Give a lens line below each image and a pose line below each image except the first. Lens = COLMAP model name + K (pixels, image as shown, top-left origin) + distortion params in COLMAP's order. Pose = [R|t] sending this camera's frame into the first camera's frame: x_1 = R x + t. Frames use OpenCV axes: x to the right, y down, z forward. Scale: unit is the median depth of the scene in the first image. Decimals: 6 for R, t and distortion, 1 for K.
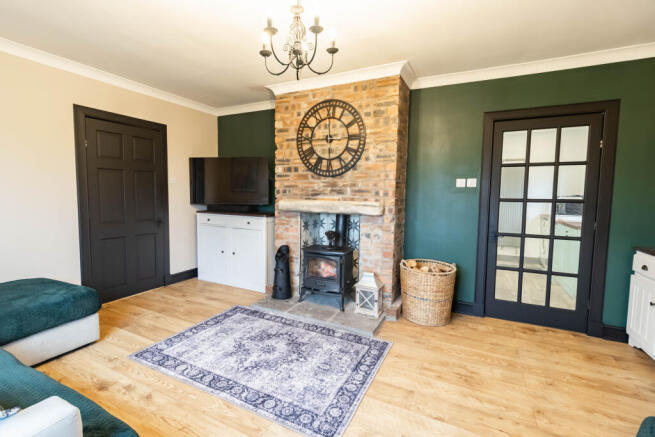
lens RADIAL K [[303.9, 0, 315.7], [0, 303.9, 216.1], [0, 0, 1]] dist [-0.002975, -0.000855]
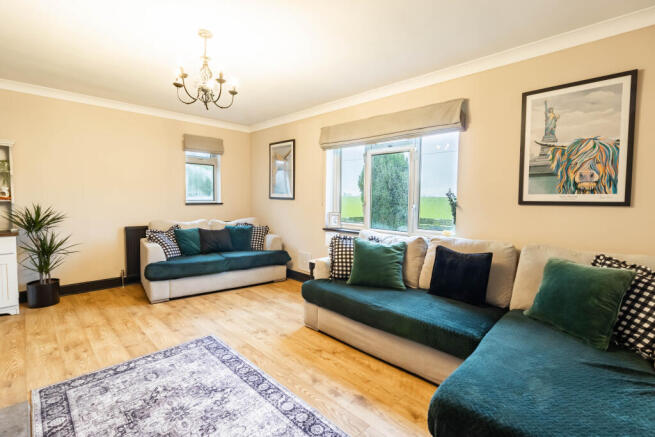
lens RADIAL K [[307.7, 0, 327.7], [0, 307.7, 208.6], [0, 0, 1]] dist [0.001491, 0.000288]
pose [[-0.956861, -0.037461, 0.288121, -0.751773], [-0.002530, 0.992690, 0.120665, -0.150842], [-0.290535, 0.114730, -0.949961, 1.667277]]
